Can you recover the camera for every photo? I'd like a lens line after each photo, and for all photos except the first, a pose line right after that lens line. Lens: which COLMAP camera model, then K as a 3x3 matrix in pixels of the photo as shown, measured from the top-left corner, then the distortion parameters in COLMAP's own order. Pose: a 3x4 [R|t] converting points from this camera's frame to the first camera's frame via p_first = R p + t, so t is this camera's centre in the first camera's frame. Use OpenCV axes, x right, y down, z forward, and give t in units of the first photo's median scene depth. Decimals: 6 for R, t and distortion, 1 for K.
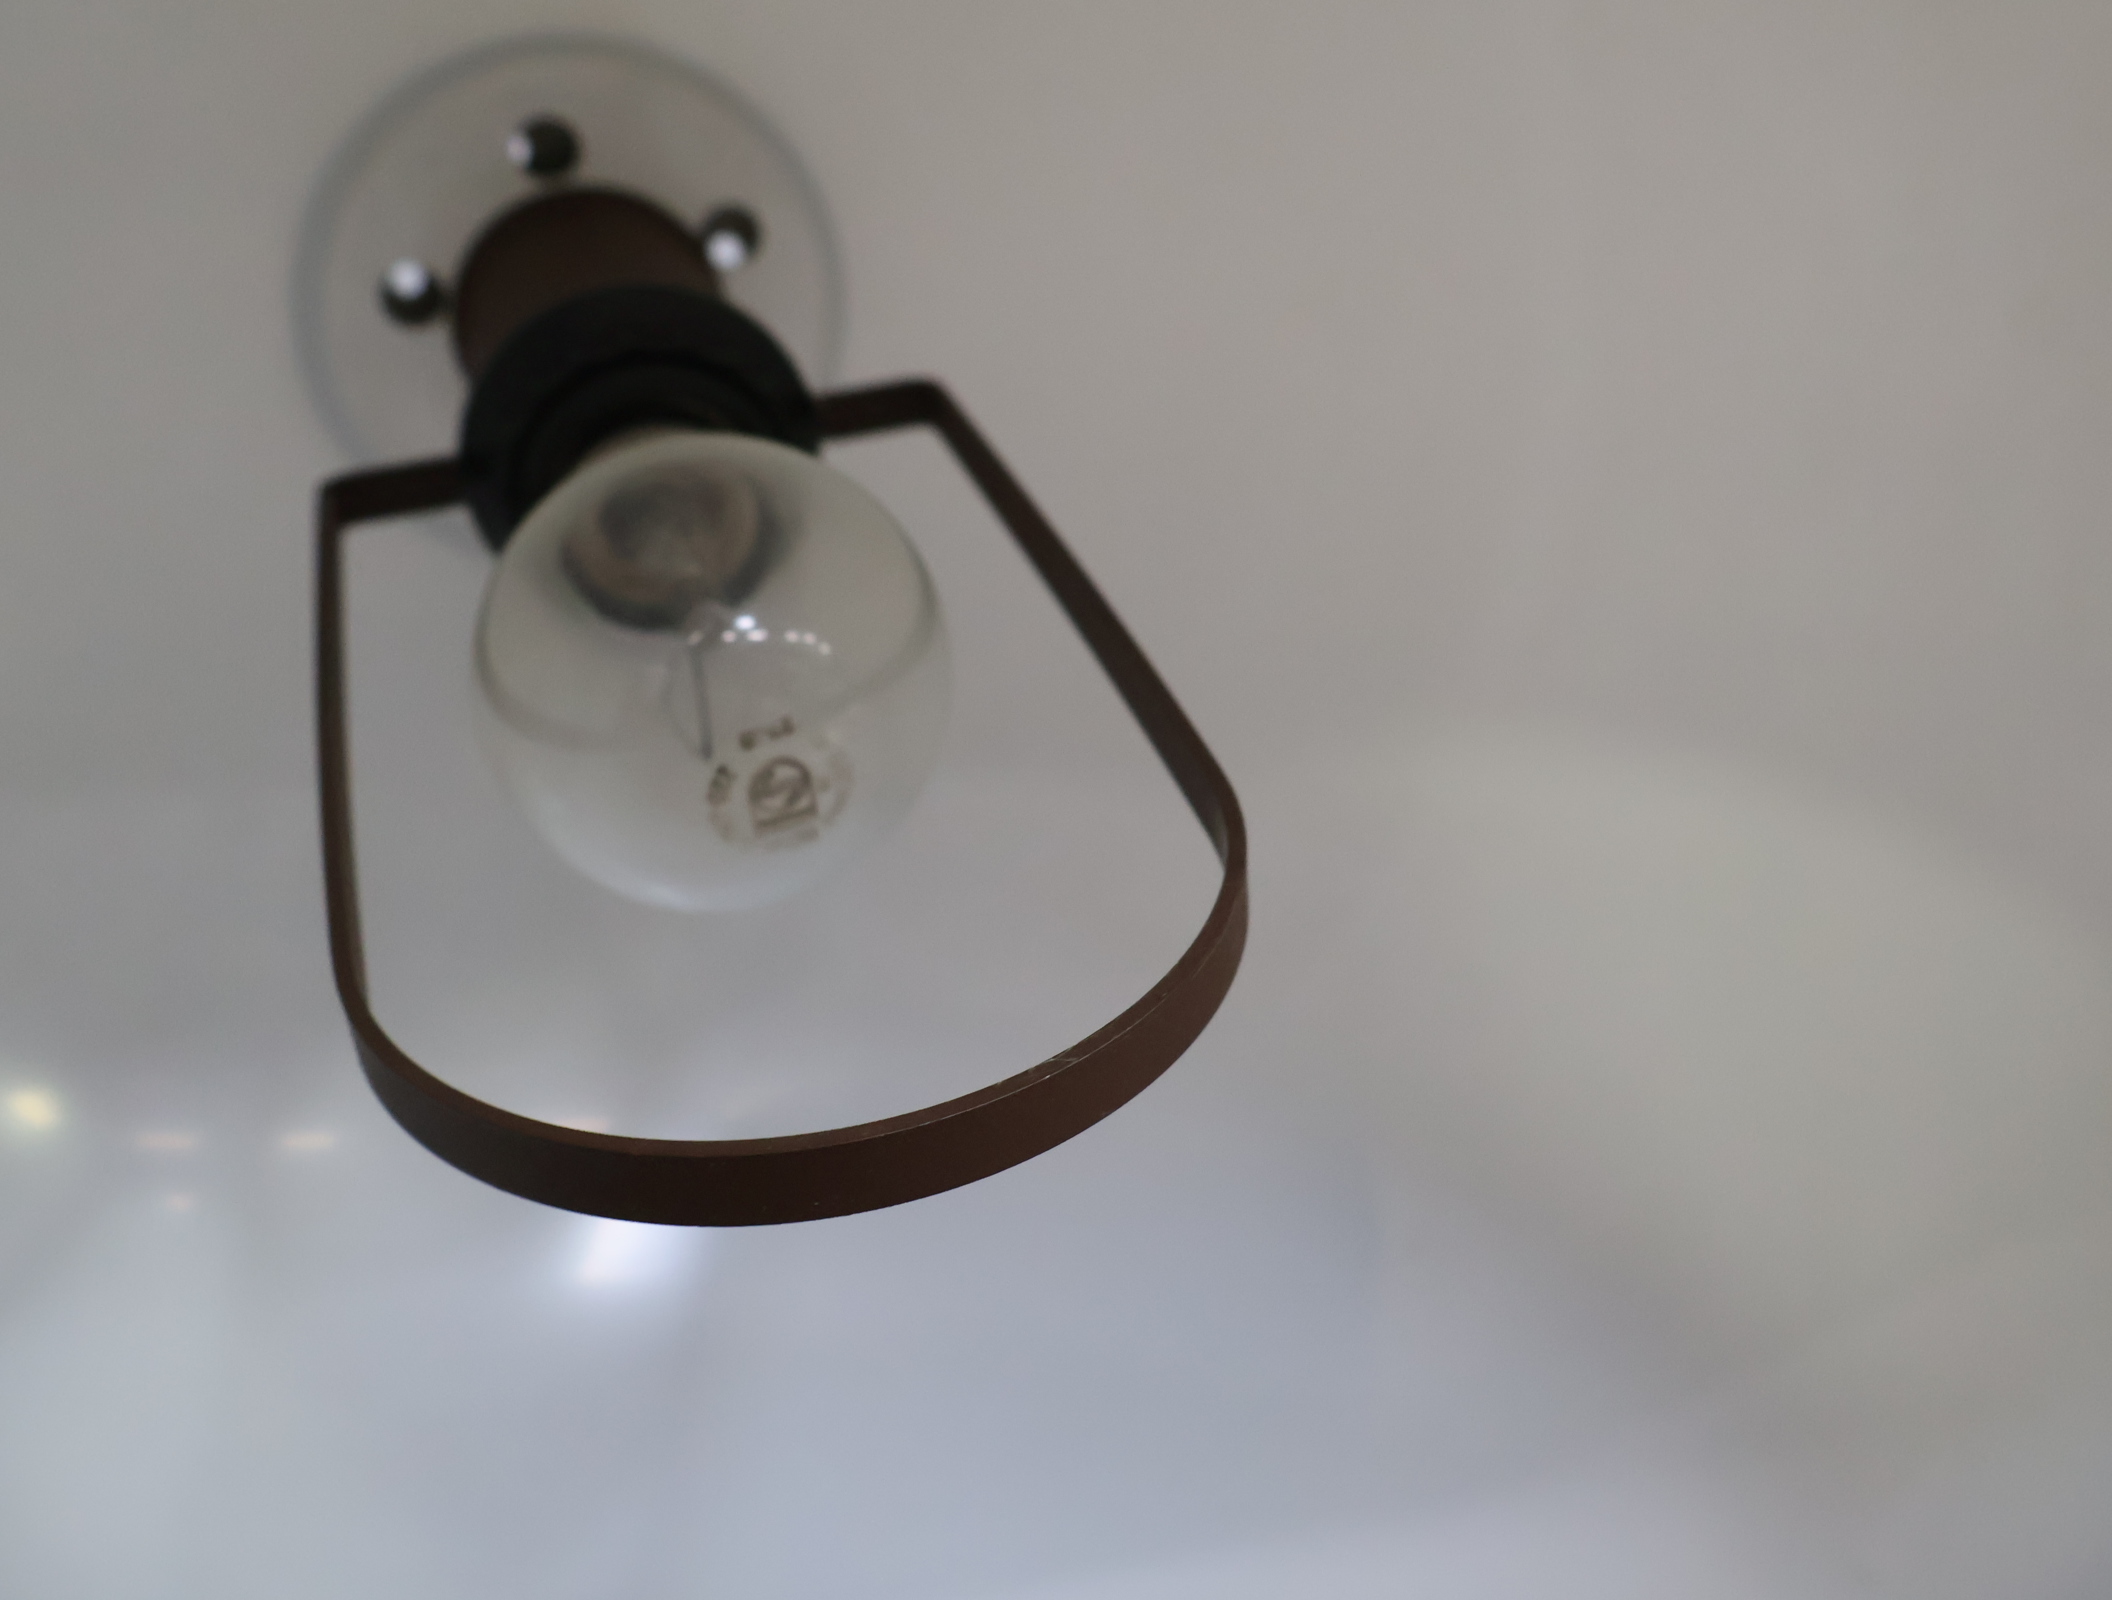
lens RADIAL K [[2022.2, 0, 1059.7], [0, 2022.2, 788.2], [0, 0, 1]] dist [0.001964, 0.000000]
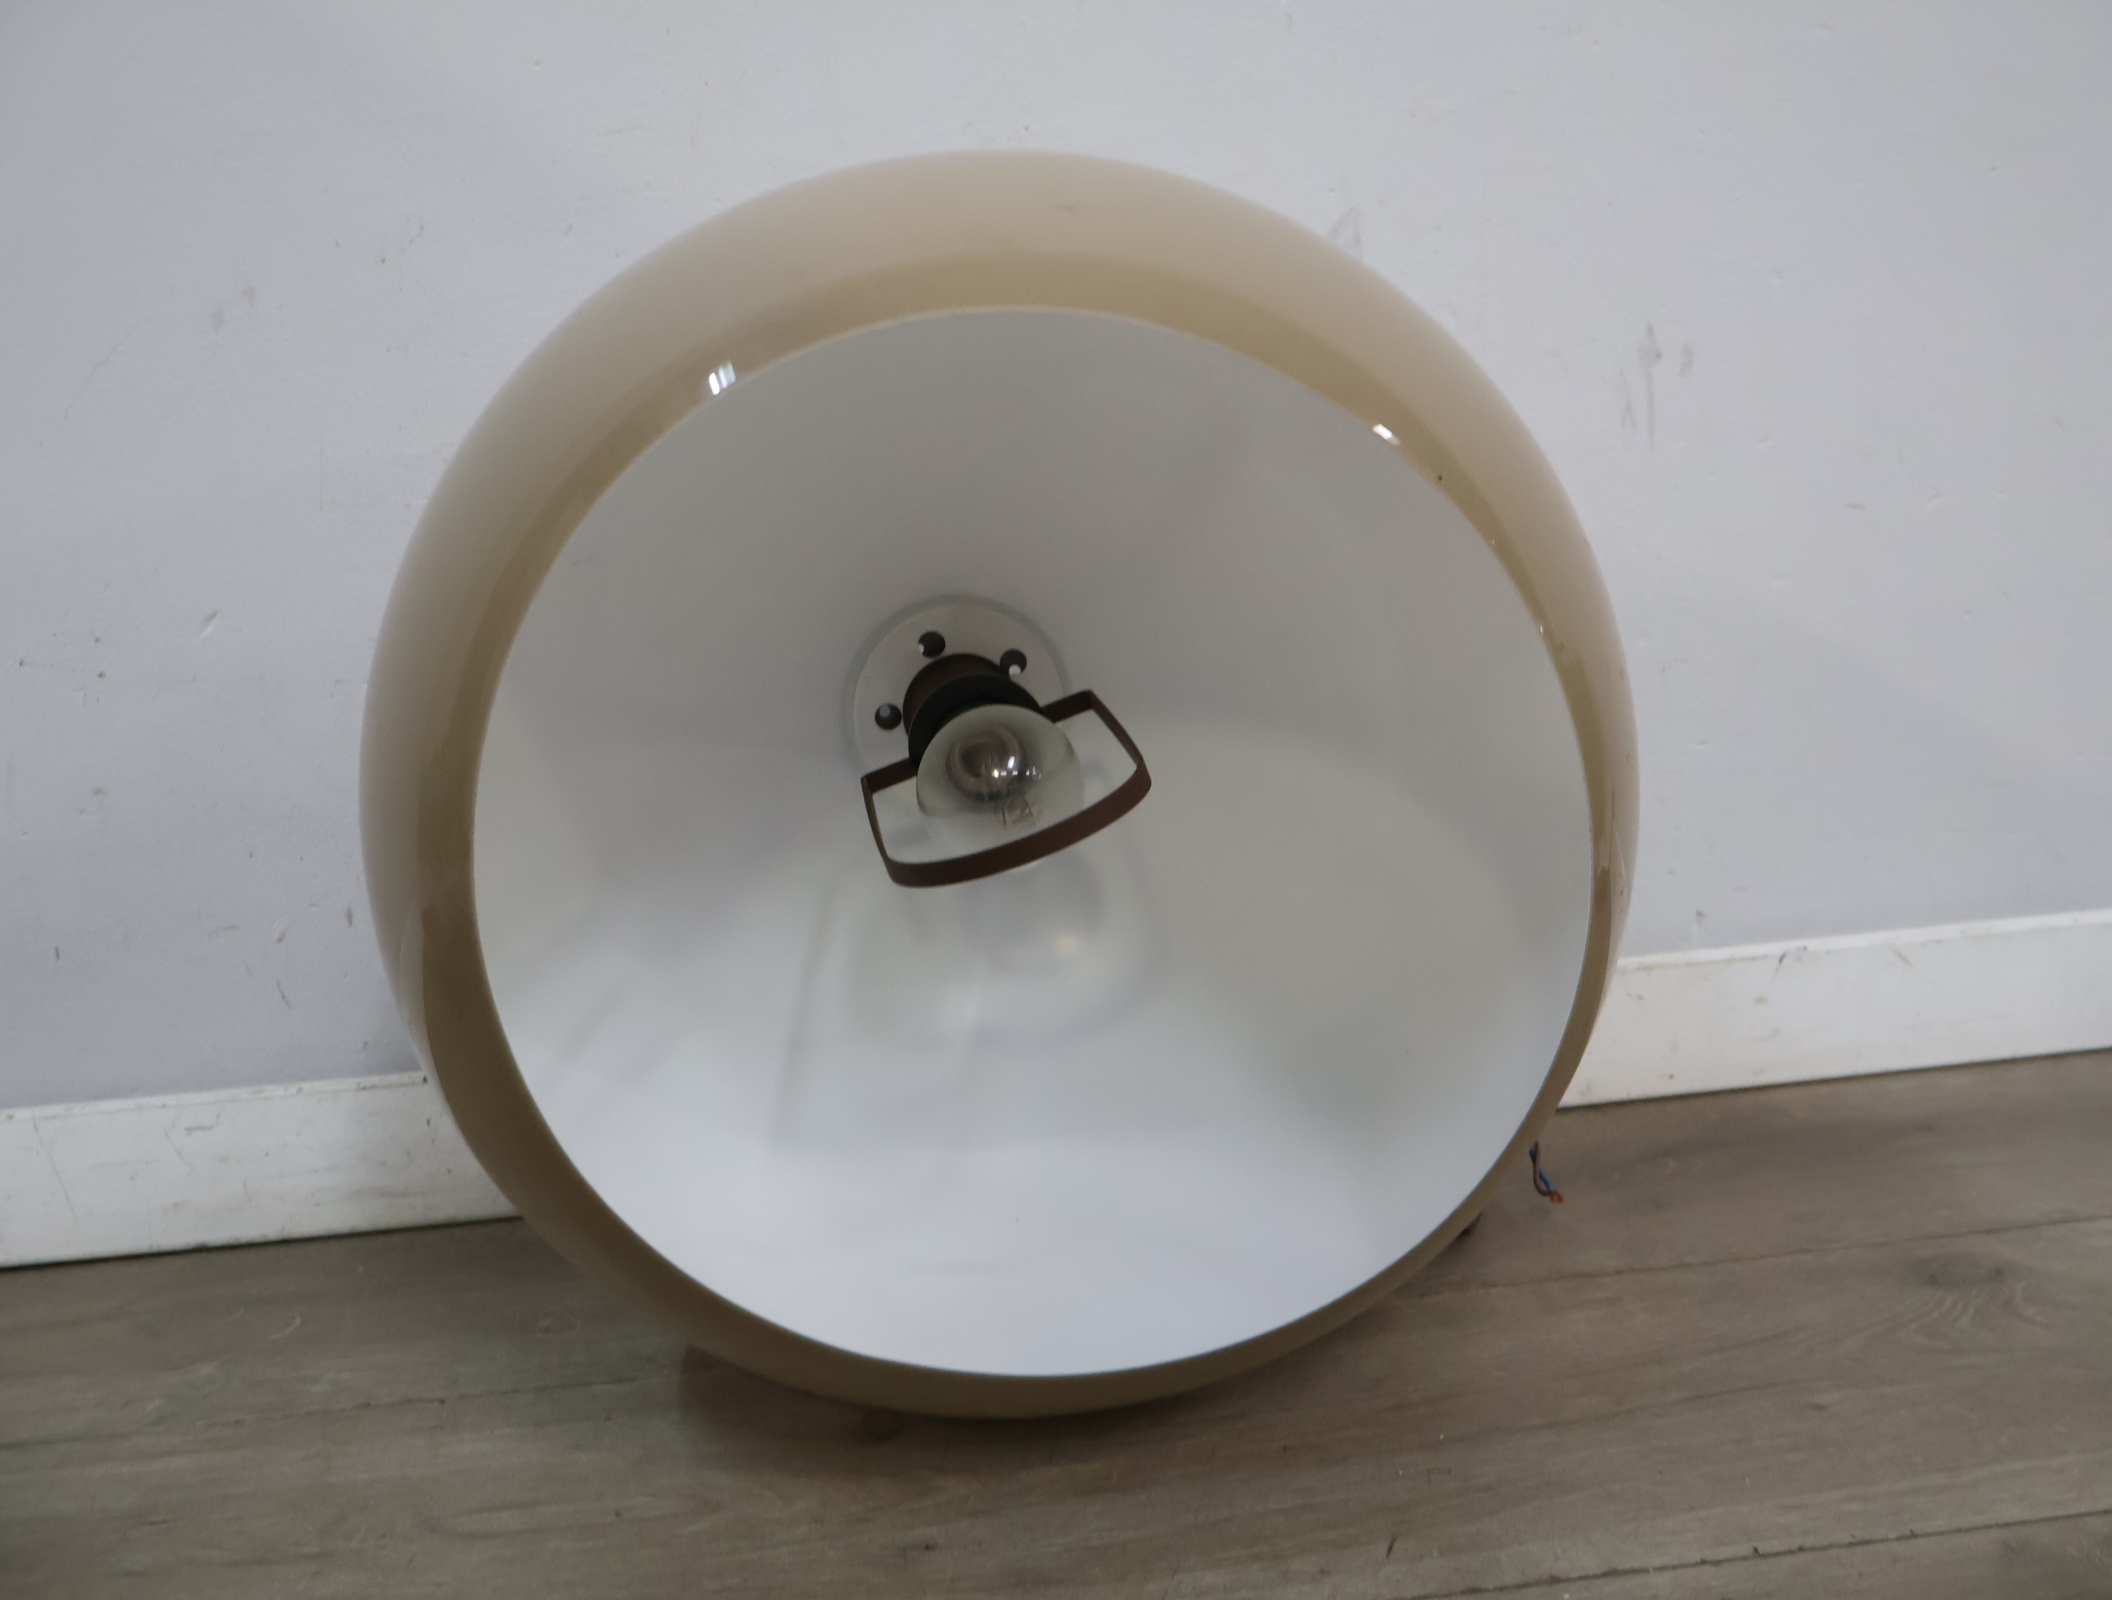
lens RADIAL K [[2022.2, 0, 1059.2], [0, 2022.2, 813.9], [0, 0, 1]] dist [0.001964, 0.000000]
pose [[0.945834, -0.229983, -0.229143, 0.466149], [0.168142, 0.950792, -0.260237, 0.619430], [0.277718, 0.207612, 0.937961, -1.378538]]
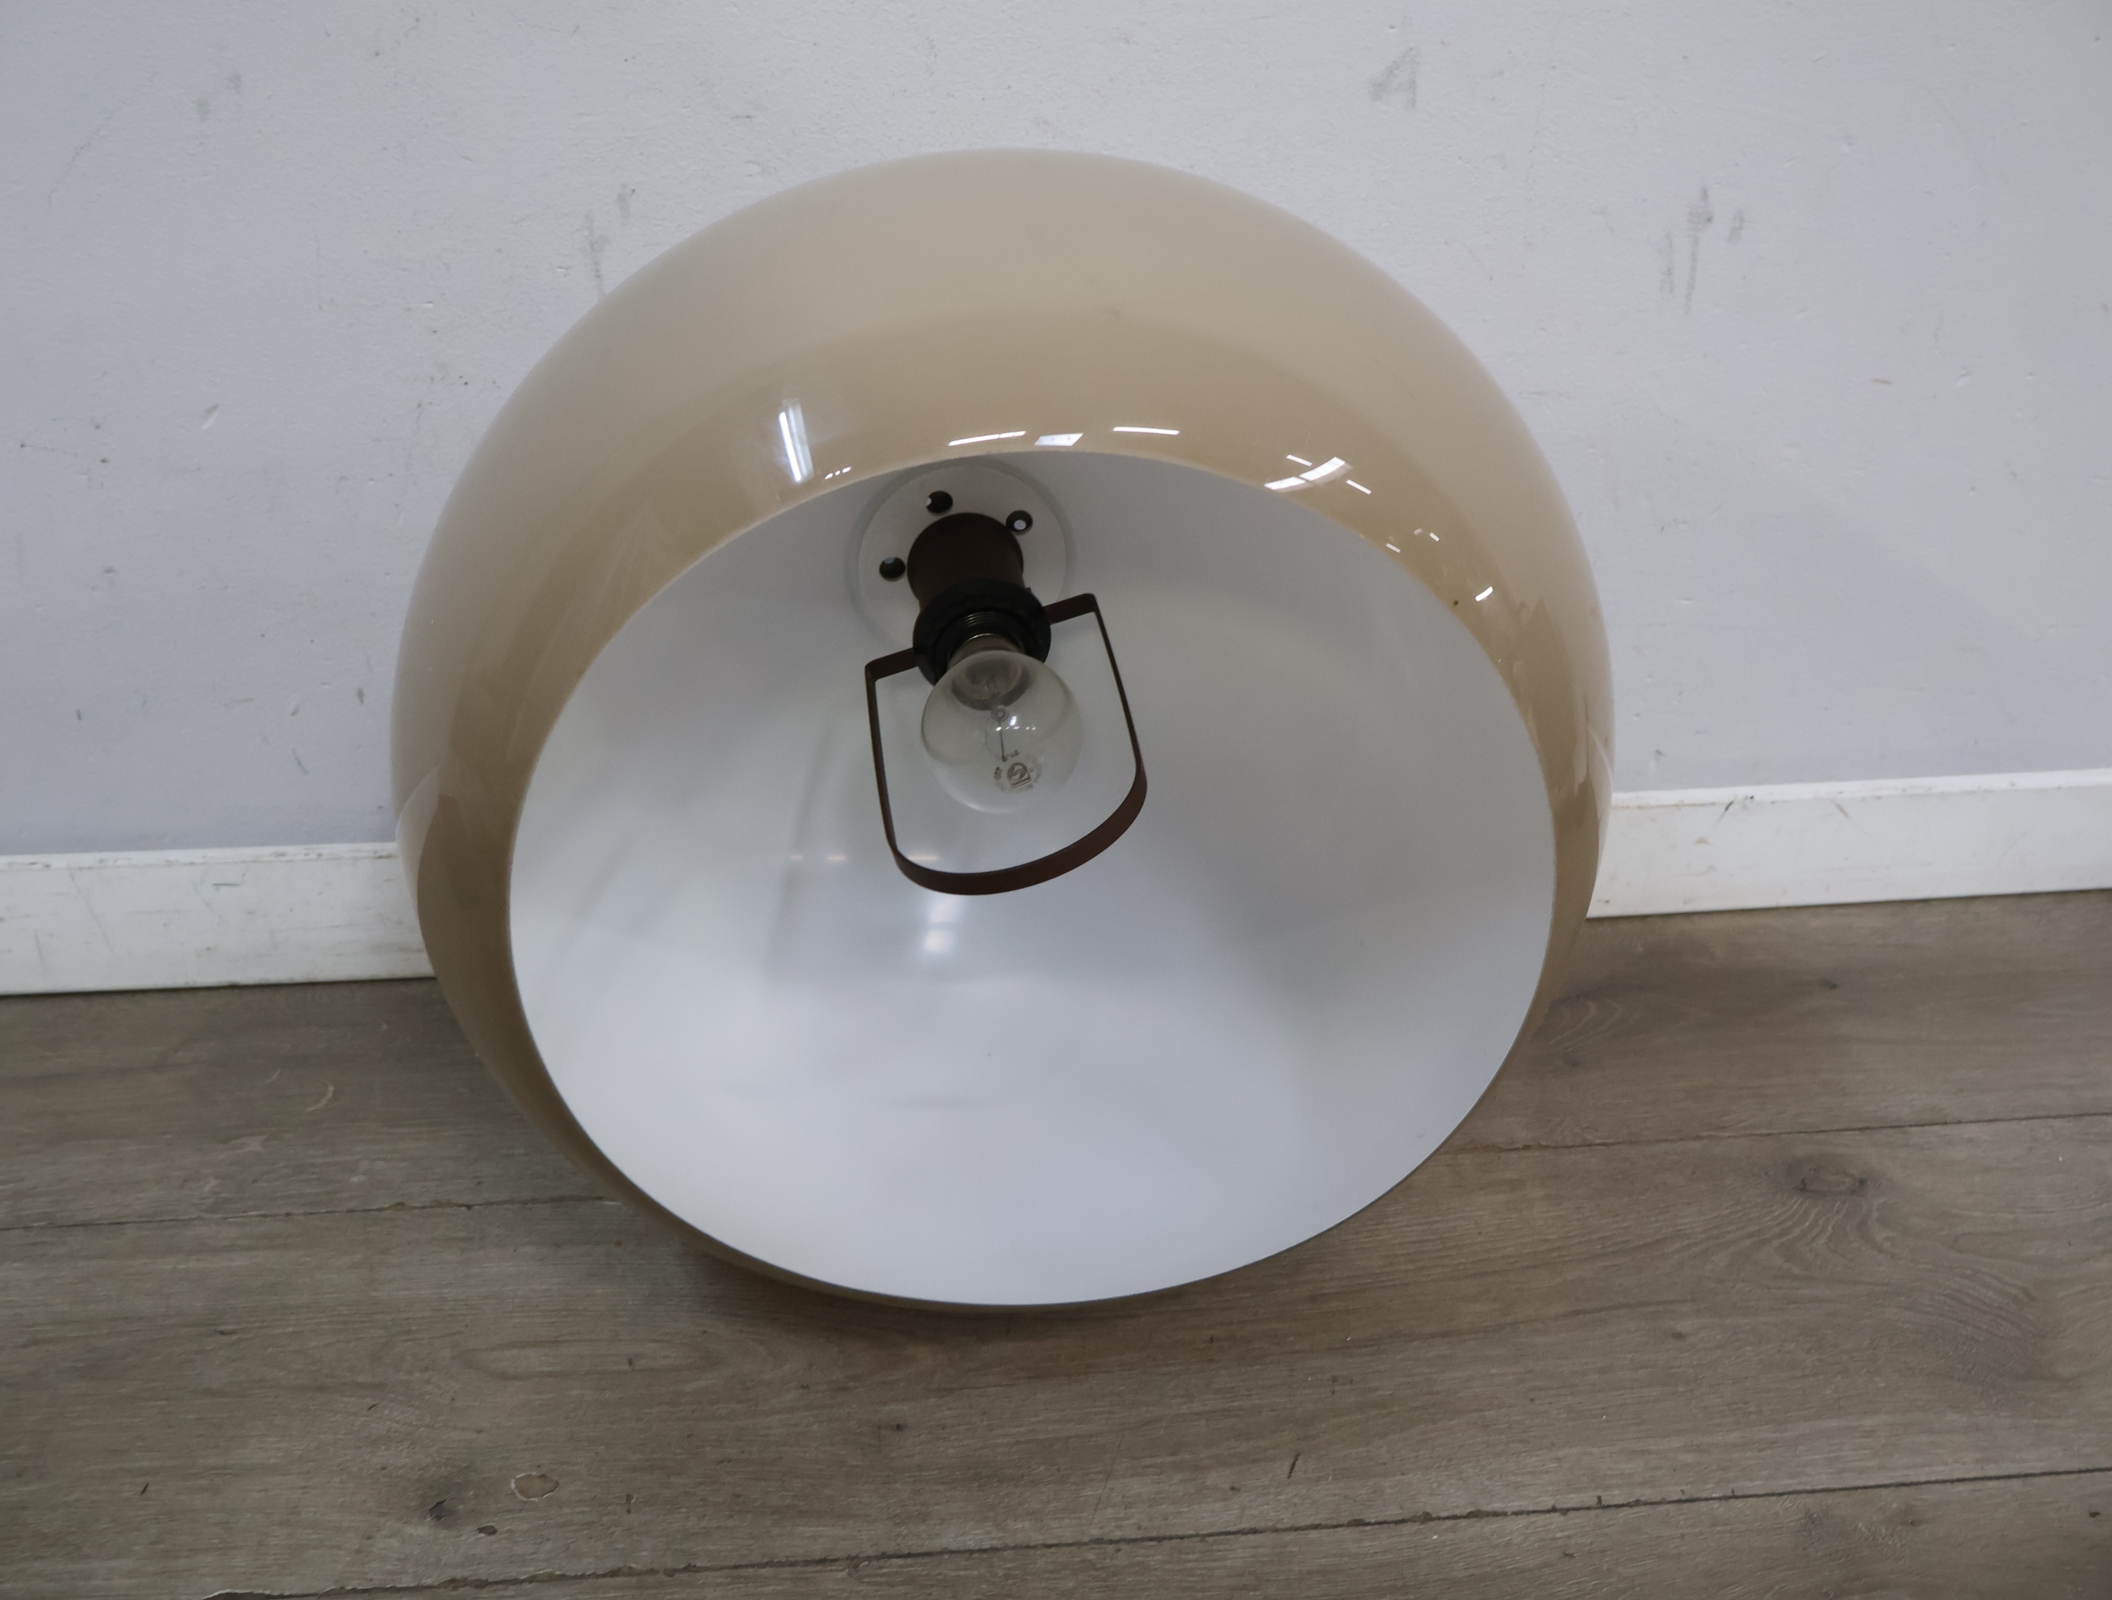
lens RADIAL K [[2022.2, 0, 1045.1], [0, 2022.2, 808.5], [0, 0, 1]] dist [0.001964, 0.000000]
pose [[0.959841, -0.084493, -0.267518, 0.569792], [0.100561, 0.993824, 0.046919, -0.067788], [0.261901, -0.071937, 0.962410, -1.546398]]
